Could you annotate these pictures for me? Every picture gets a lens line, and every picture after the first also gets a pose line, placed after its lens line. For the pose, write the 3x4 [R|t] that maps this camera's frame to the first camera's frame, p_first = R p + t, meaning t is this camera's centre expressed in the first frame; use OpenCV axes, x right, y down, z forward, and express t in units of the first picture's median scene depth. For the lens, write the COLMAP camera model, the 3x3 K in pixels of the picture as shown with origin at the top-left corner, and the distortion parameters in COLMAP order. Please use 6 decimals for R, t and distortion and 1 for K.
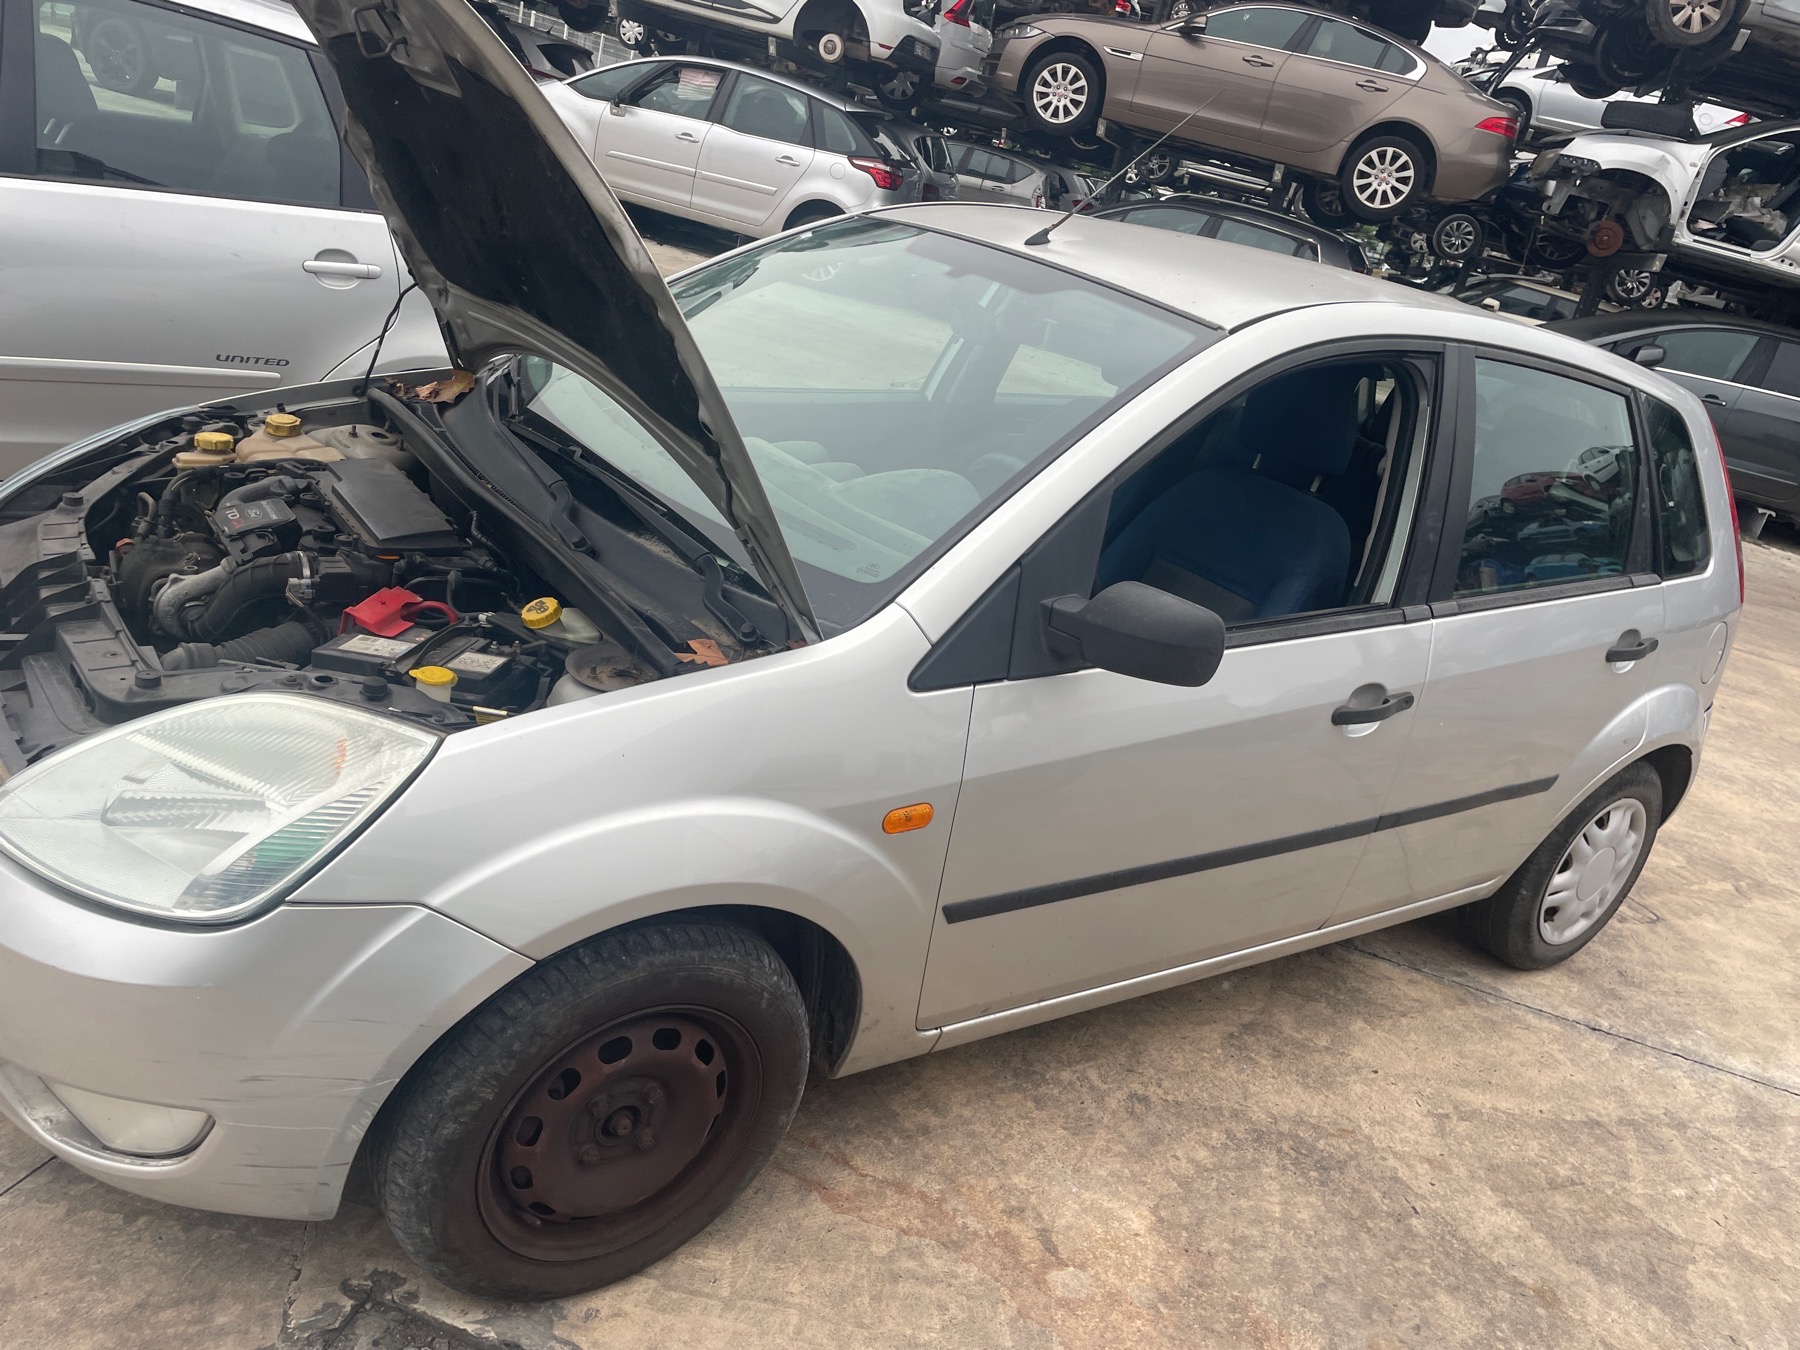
lens RADIAL K [[1369.2, 0, 912.5], [0, 1369.2, 681.7], [0, 0, 1]] dist [0.086857, -0.105898]
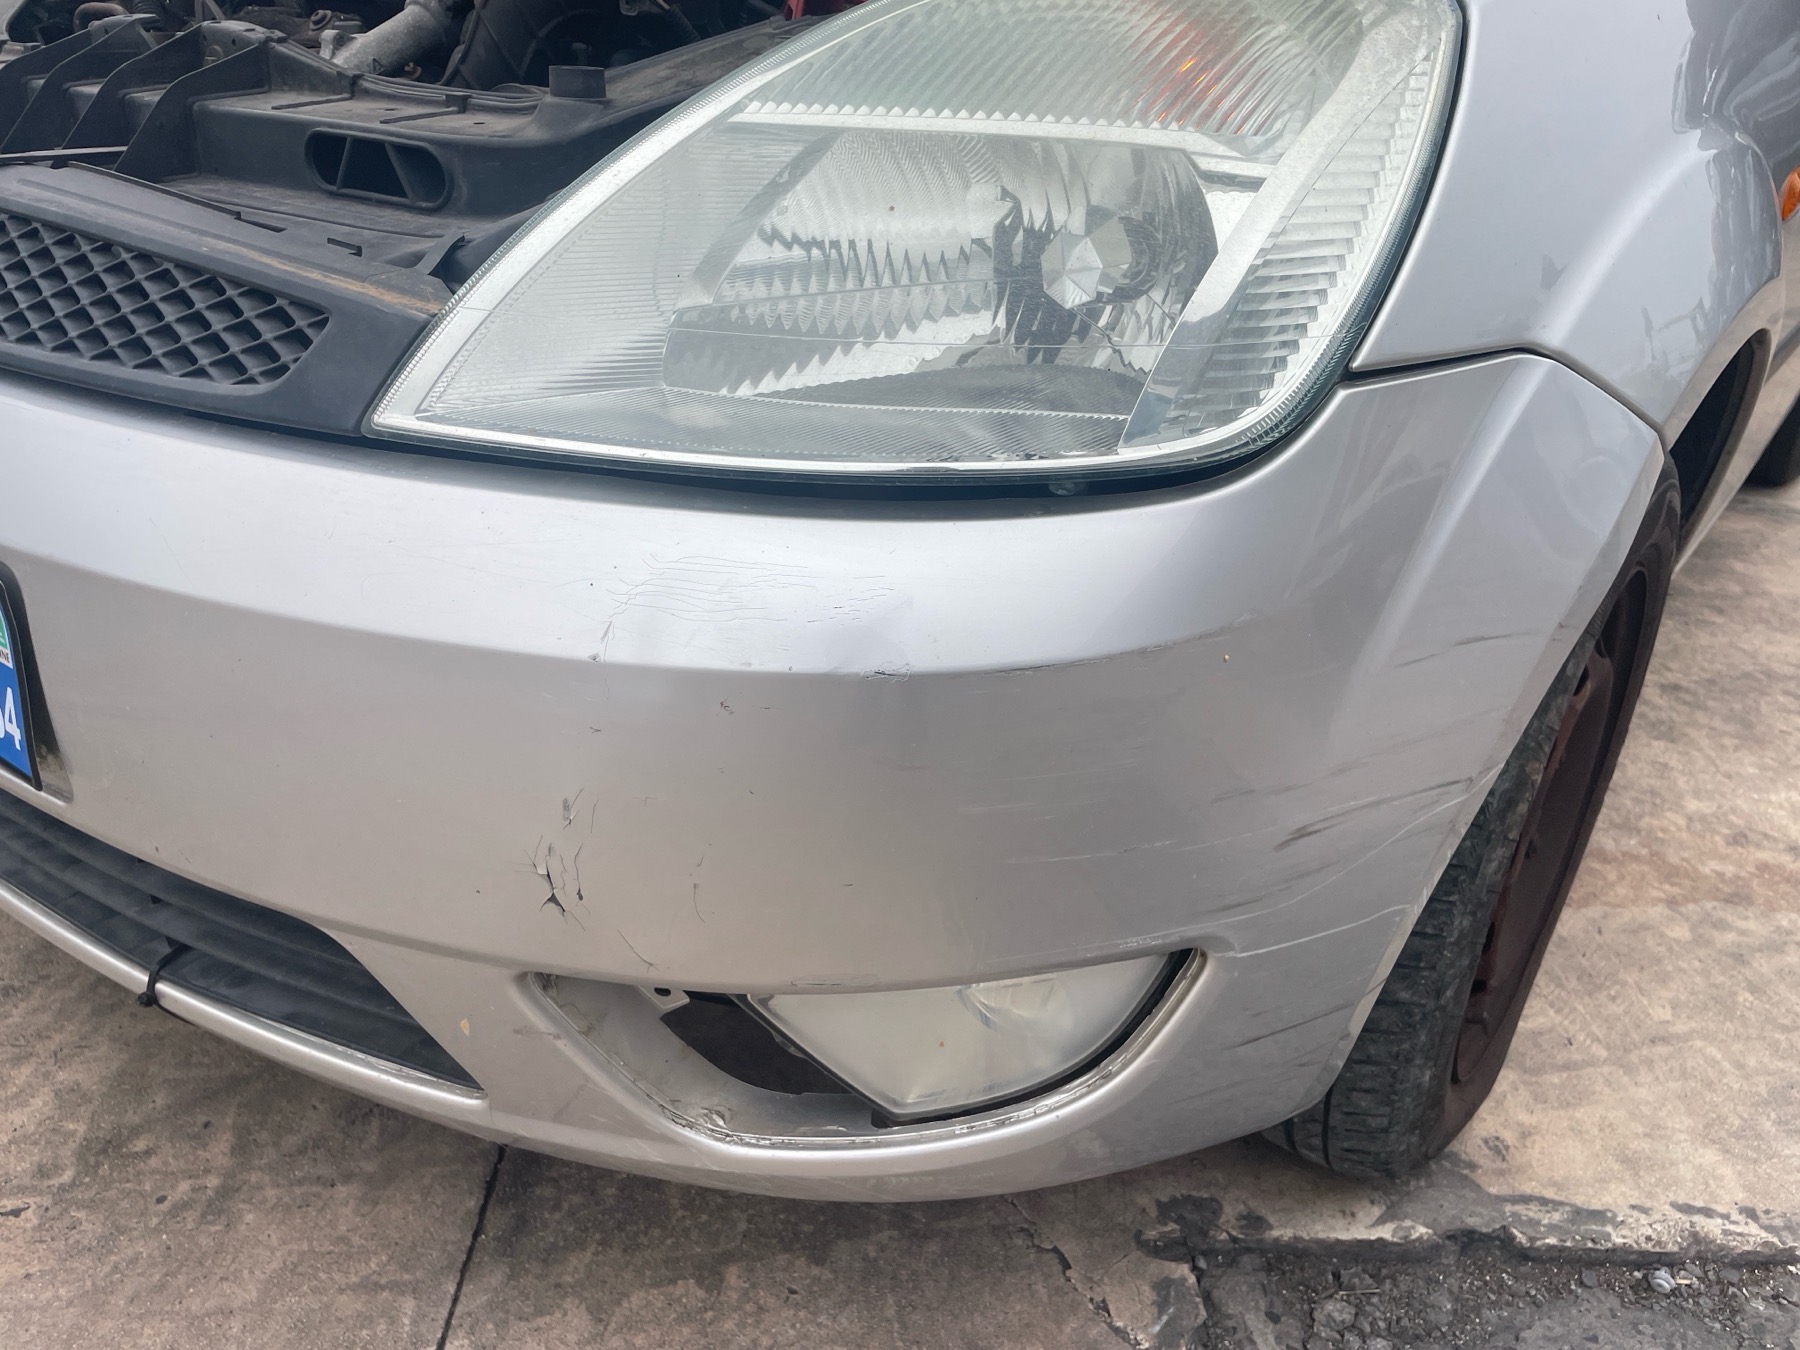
lens RADIAL K [[1380.5, 0, 902.8], [0, 1380.5, 676.0], [0, 0, 1]] dist [0.082438, -0.107600]
pose [[0.938222, -0.272596, 0.213146, -0.352738], [0.248118, 0.959316, 0.134724, 0.080672], [-0.241200, -0.073515, 0.967687, 0.330156]]
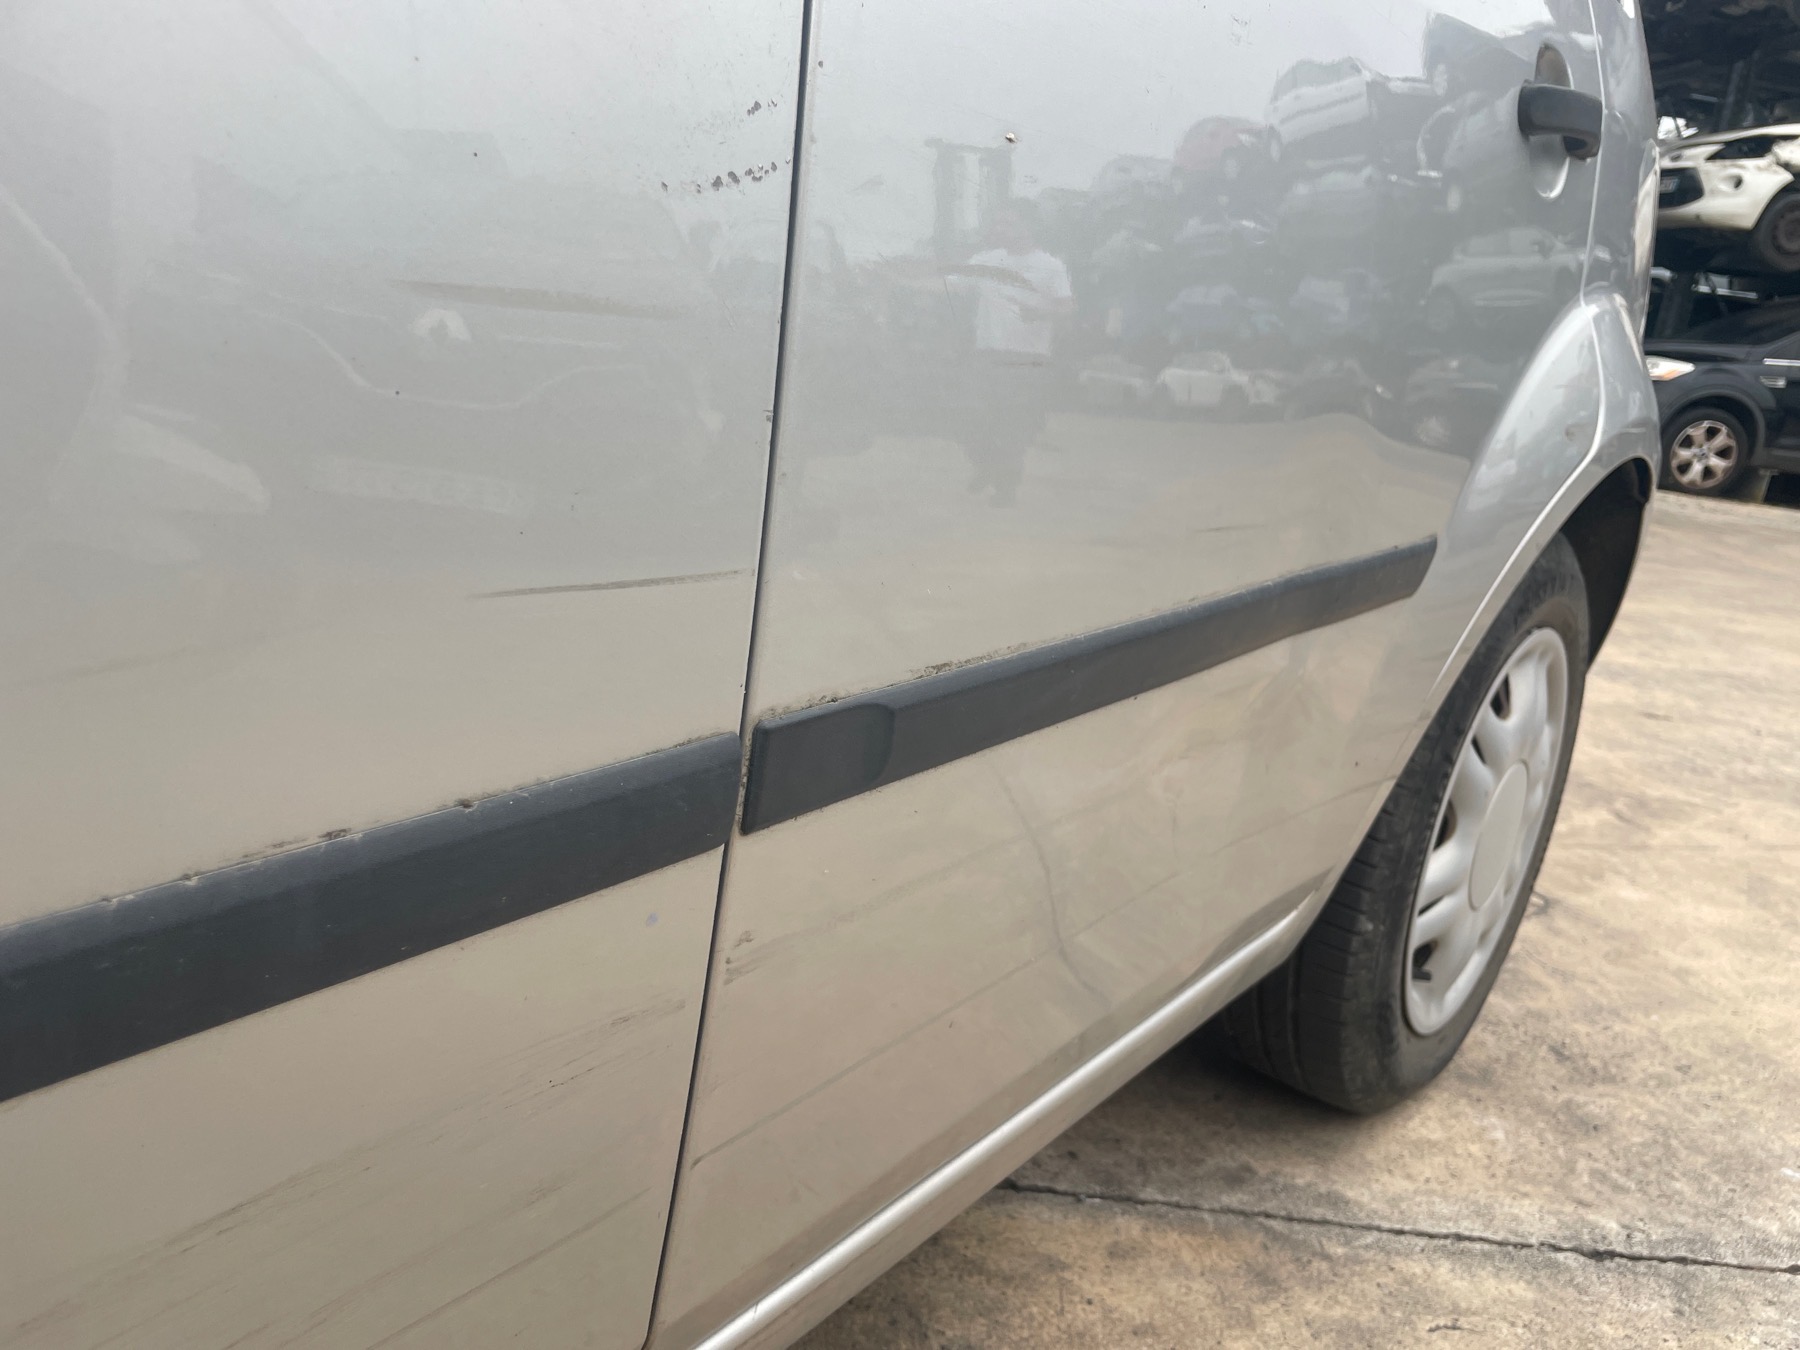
lens RADIAL K [[1380.5, 0, 902.8], [0, 1380.5, 676.0], [0, 0, 1]] dist [0.082438, -0.107600]
pose [[0.959709, -0.162865, 0.228984, 0.288764], [0.174724, 0.984086, -0.032362, 0.090397], [-0.220070, 0.071067, 0.972892, 0.760173]]
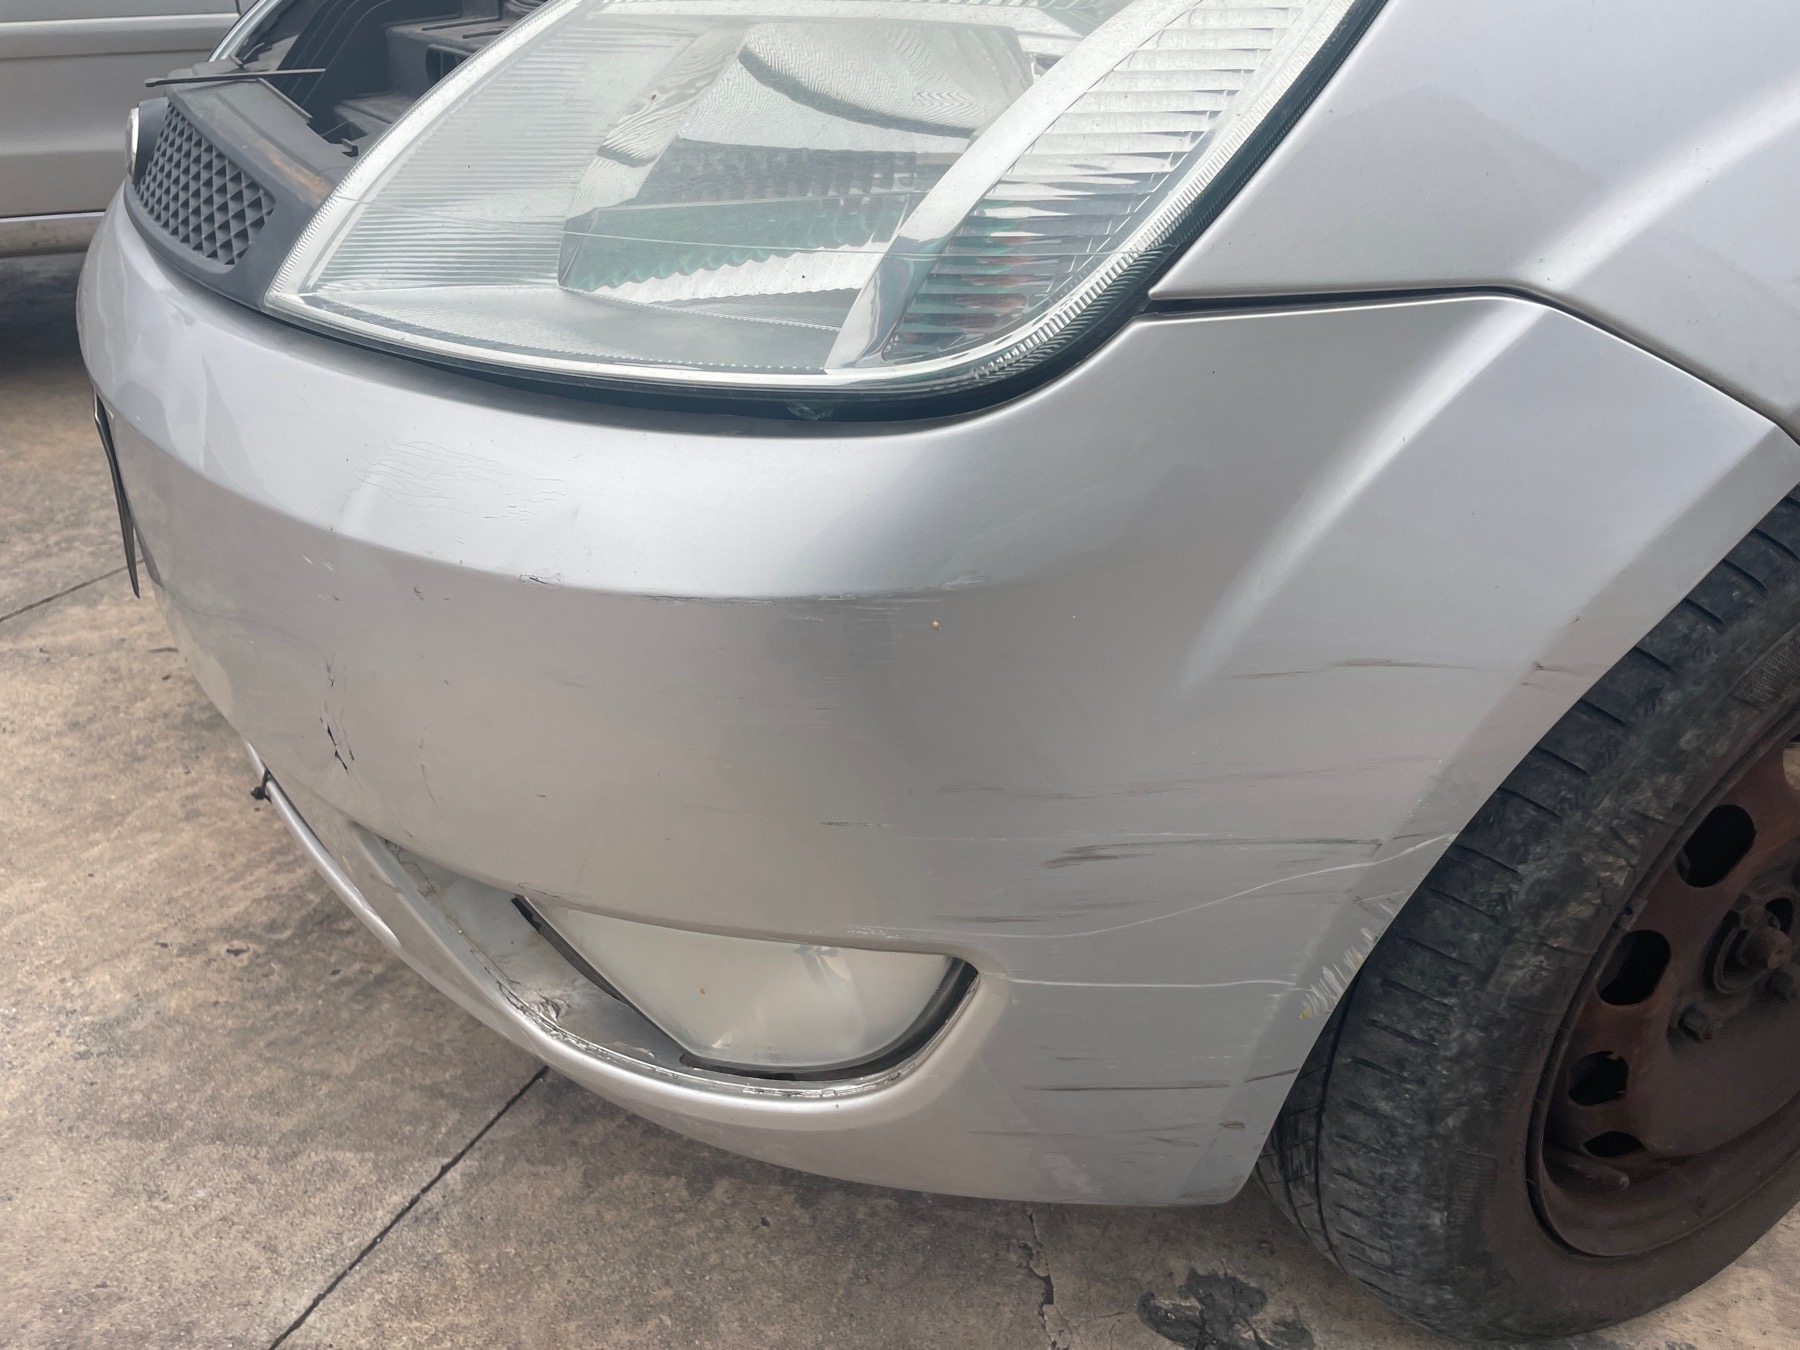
lens RADIAL K [[1379.0, 0, 881.7], [0, 1379.0, 654.0], [0, 0, 1]] dist [0.081385, -0.102326]
pose [[0.968356, -0.117352, -0.220259, -0.233525], [0.134239, 0.988926, 0.063285, 0.108952], [0.210394, -0.090850, 0.973386, 0.344615]]
